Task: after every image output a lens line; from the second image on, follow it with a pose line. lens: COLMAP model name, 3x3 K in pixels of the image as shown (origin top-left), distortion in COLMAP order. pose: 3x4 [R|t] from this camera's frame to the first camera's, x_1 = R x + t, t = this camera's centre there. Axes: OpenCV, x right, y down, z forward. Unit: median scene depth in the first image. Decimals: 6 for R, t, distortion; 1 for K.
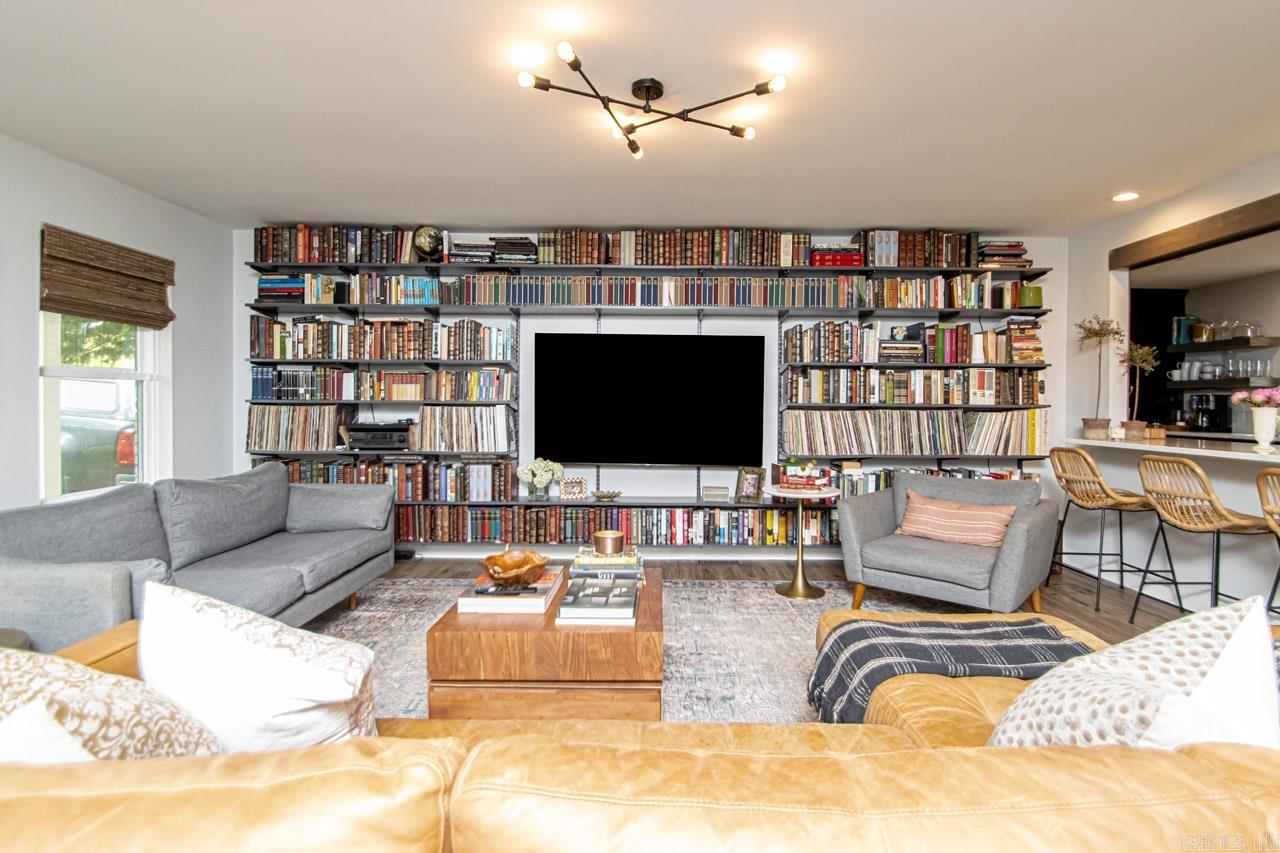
lens RADIAL K [[609.2, 0, 649.0], [0, 609.2, 412.4], [0, 0, 1]] dist [0.023043, -0.022504]
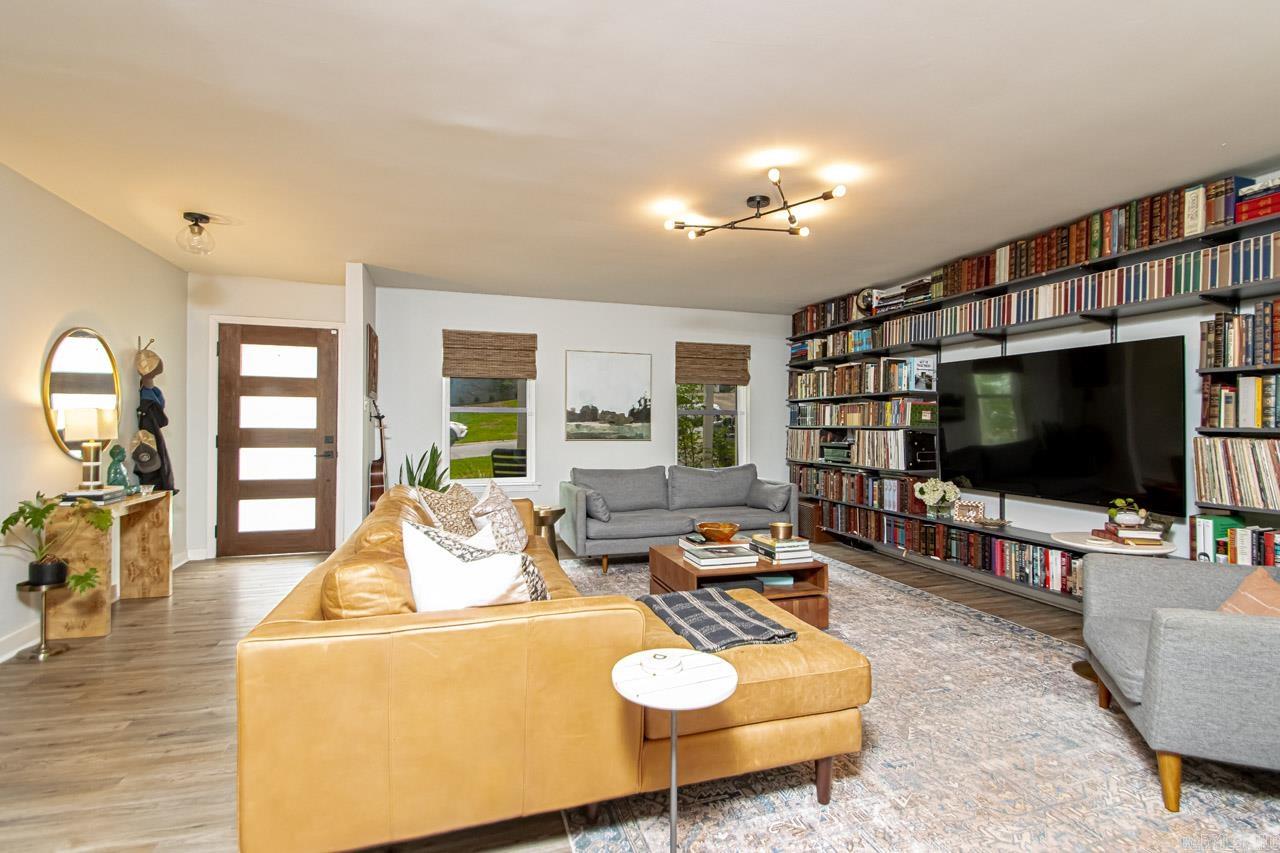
lens RADIAL K [[567.4, 0, 640.0], [0, 567.4, 426.5], [0, 0, 1]] dist [0.002030, -0.007603]
pose [[0.328668, -0.001822, -0.944444, 0.632725], [-0.017113, 0.999822, -0.007884, -0.000649], [0.944290, 0.018754, 0.328578, 0.183758]]
